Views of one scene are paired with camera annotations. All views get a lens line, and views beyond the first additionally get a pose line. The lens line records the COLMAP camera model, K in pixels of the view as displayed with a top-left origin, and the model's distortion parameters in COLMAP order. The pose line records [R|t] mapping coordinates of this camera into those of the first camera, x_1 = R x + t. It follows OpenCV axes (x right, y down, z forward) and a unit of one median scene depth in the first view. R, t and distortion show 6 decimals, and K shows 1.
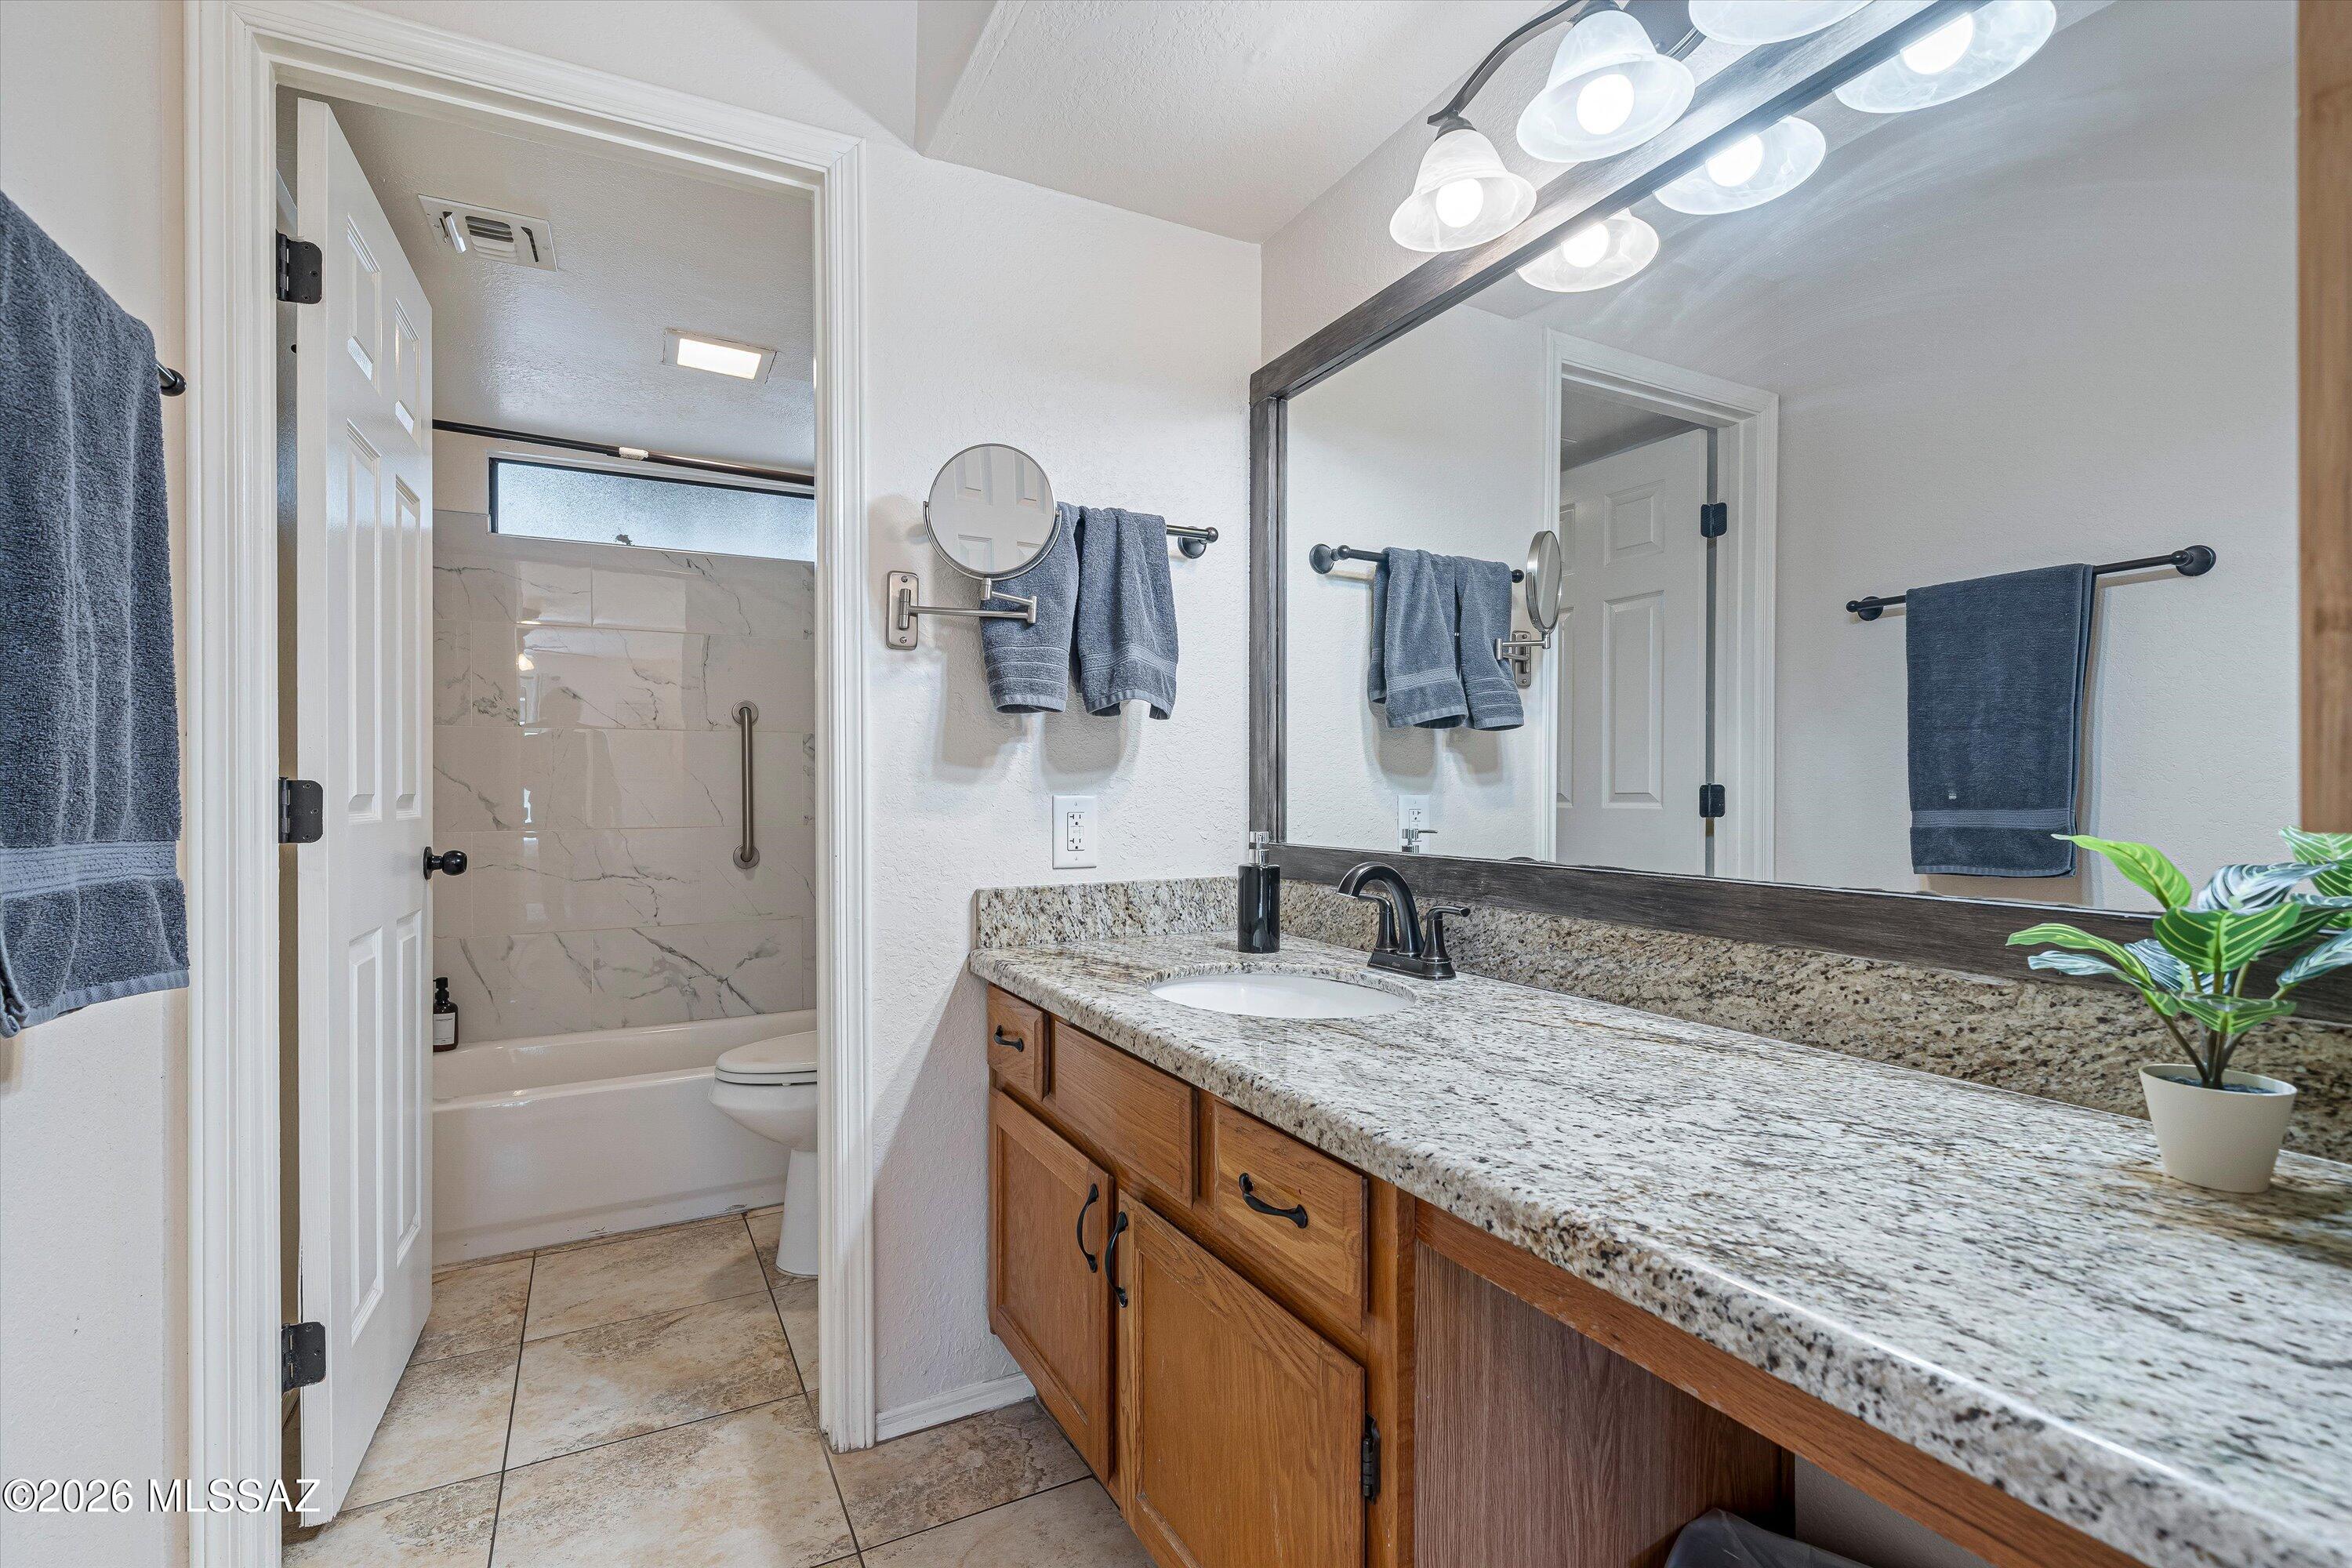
lens RADIAL K [[1104.6, 0, 1187.4], [0, 1104.6, 785.3], [0, 0, 1]] dist [0.002728, -0.000655]
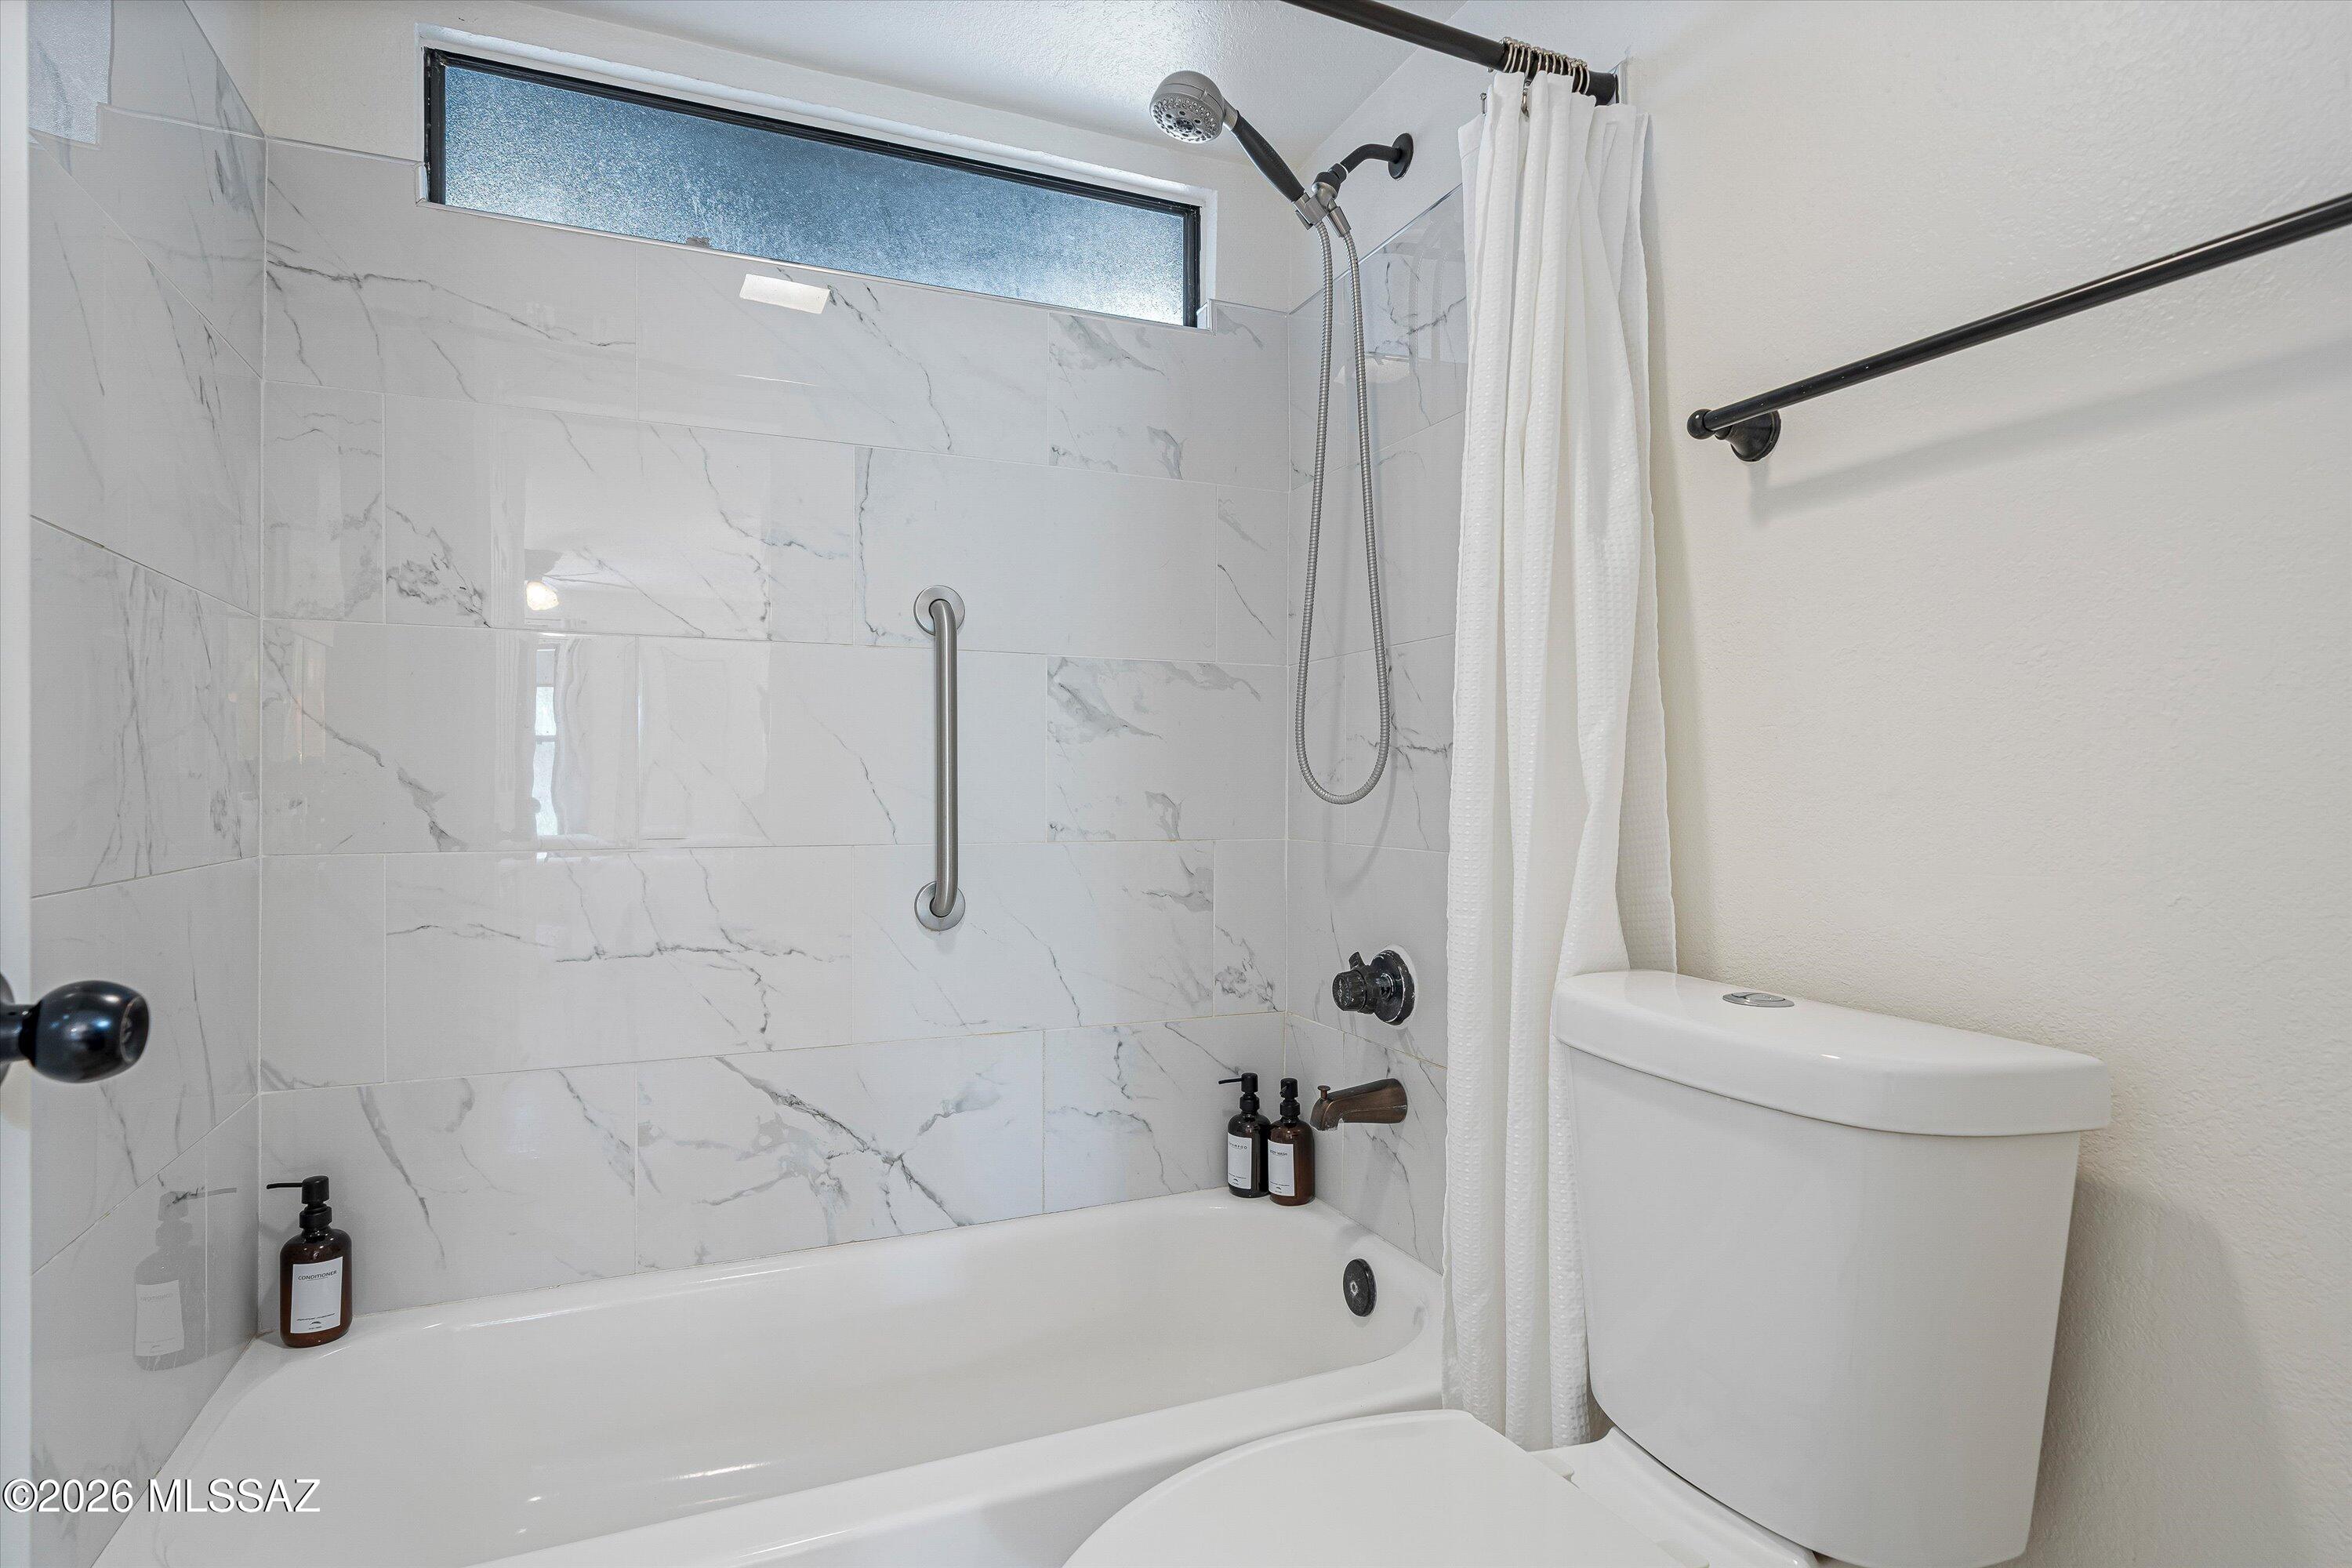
lens RADIAL K [[1194.0, 0, 1163.8], [0, 1194.0, 783.1], [0, 0, 1]] dist [-0.004194, -0.000012]
pose [[0.996407, 0.005887, -0.084490, -0.236877], [-0.005375, 0.999966, 0.006283, 0.006337], [0.084525, -0.005806, 0.996404, 0.447289]]
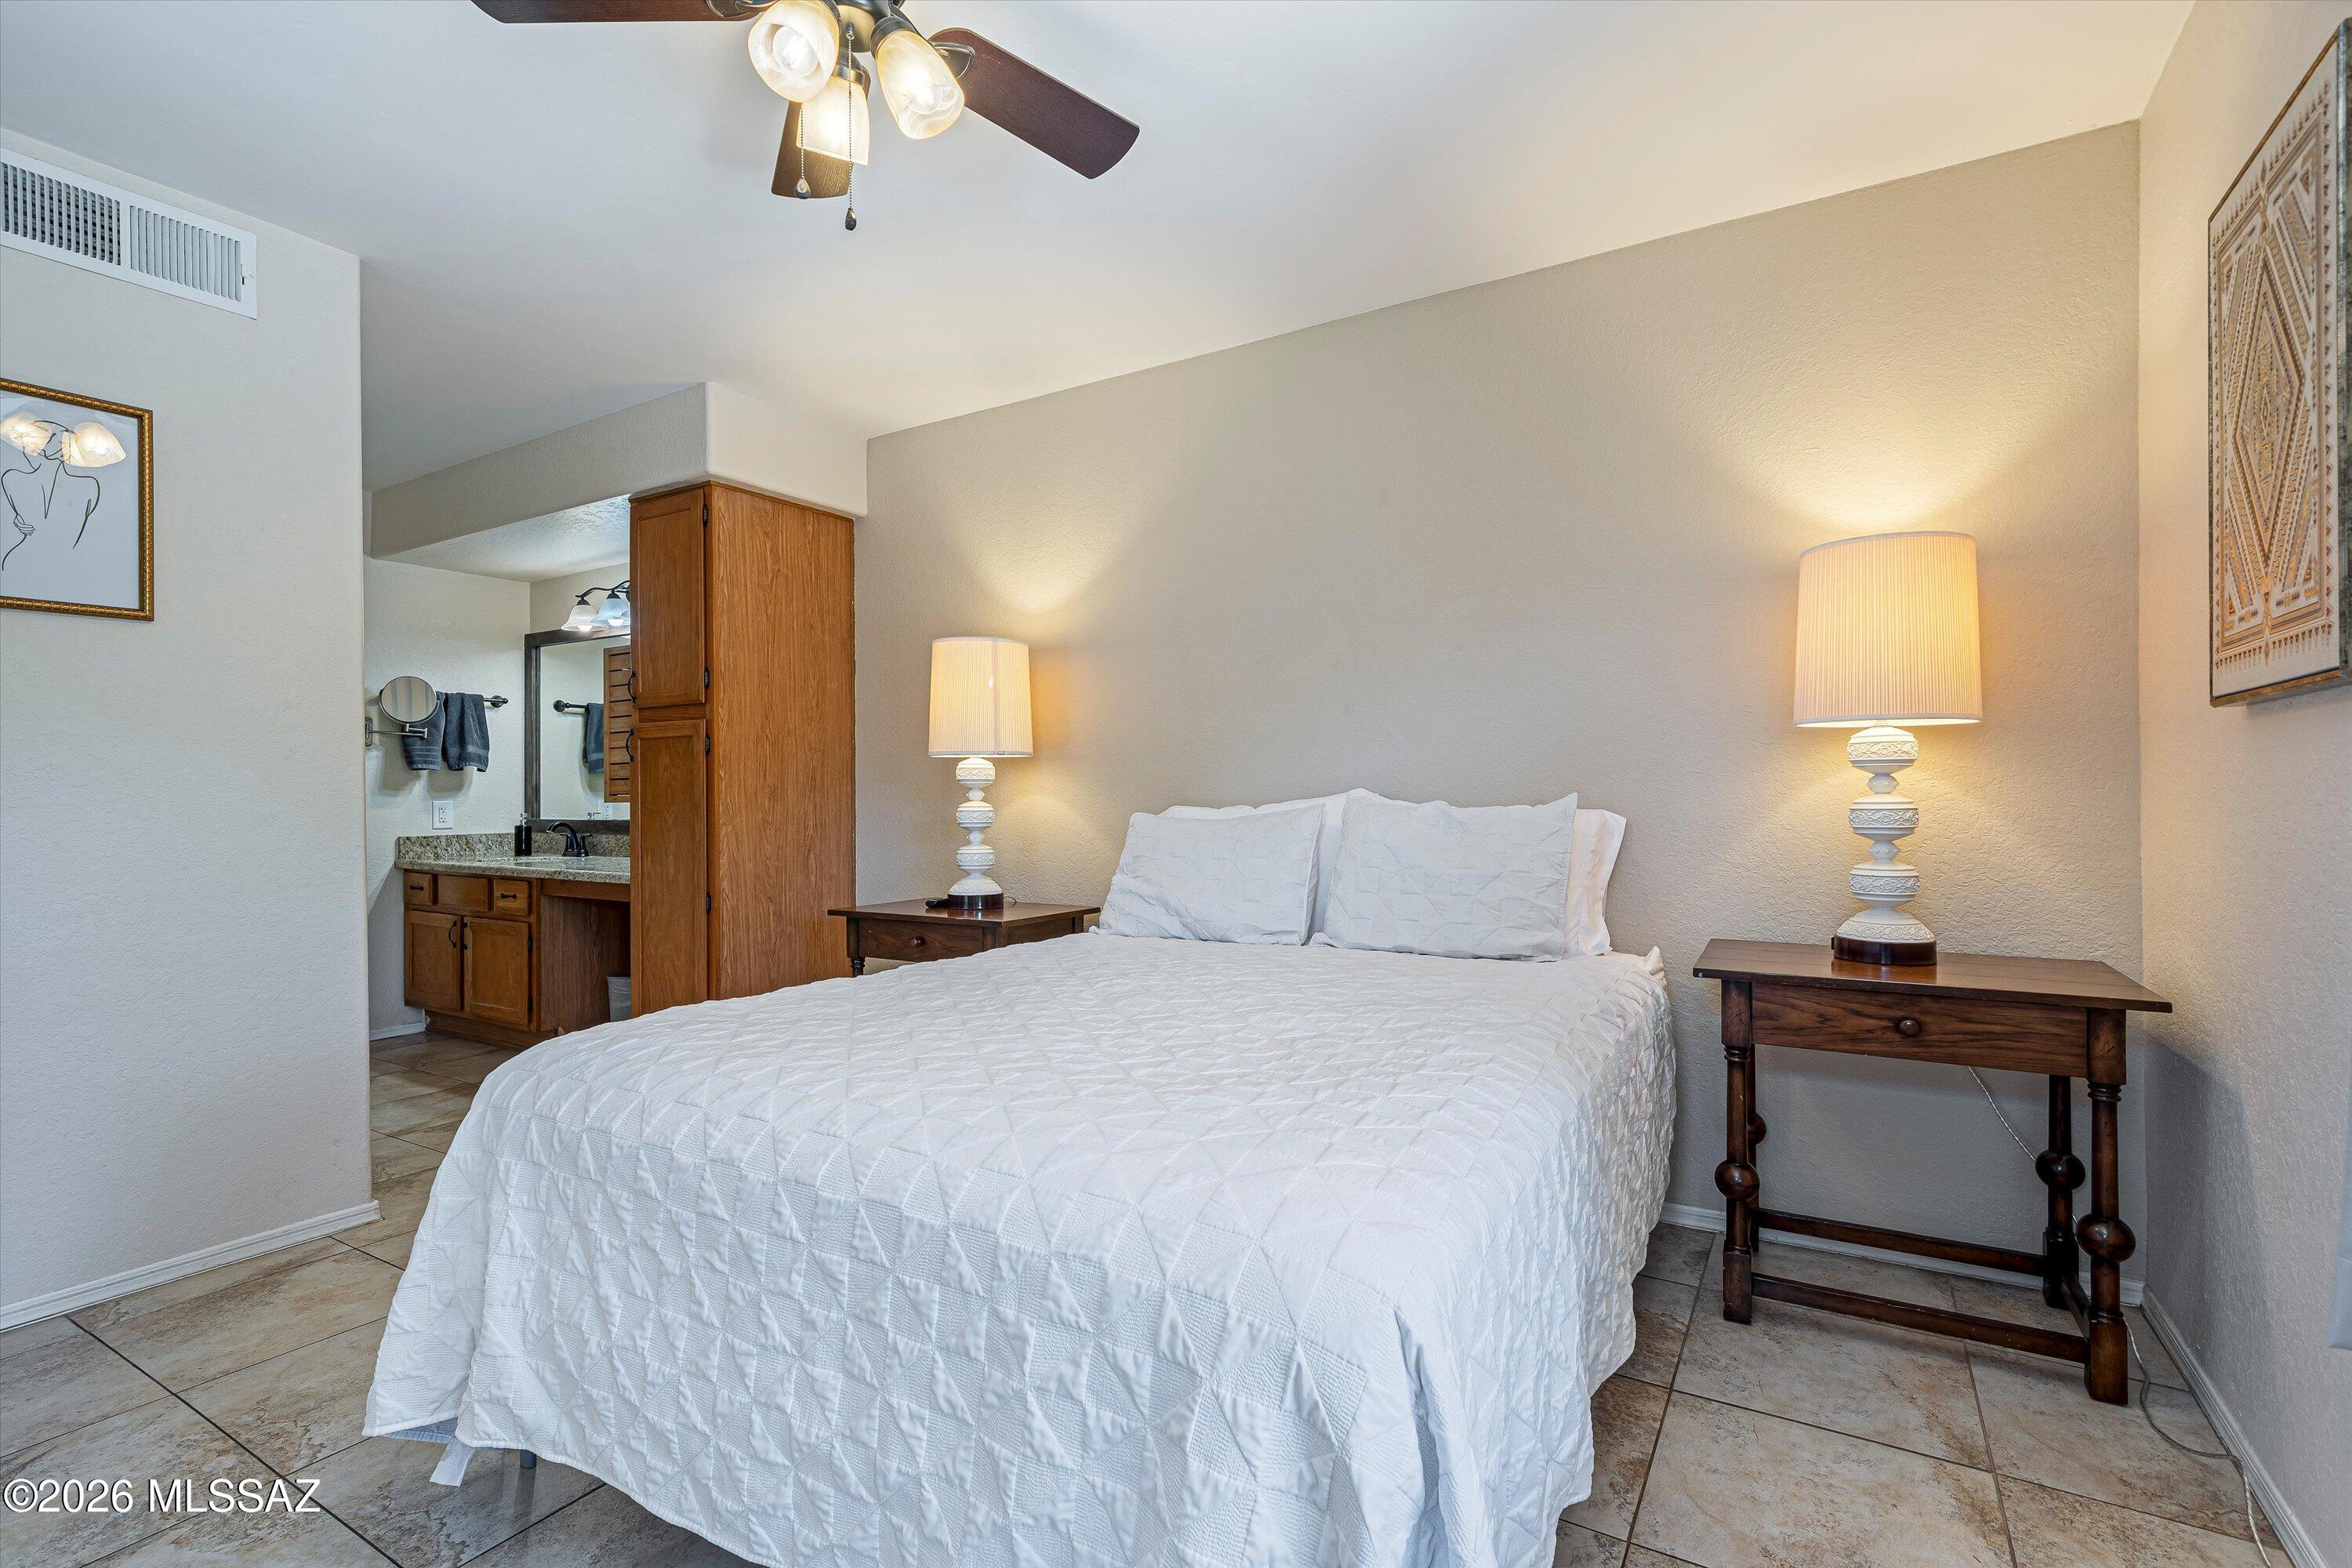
lens RADIAL K [[1104.6, 0, 1194.6], [0, 1104.6, 786.0], [0, 0, 1]] dist [0.002728, -0.000655]
pose [[0.861916, 0.000361, 0.507050, 0.113778], [0.000658, 0.999998, -0.001830, -0.022154], [-0.507050, 0.001911, 0.861915, -2.336505]]
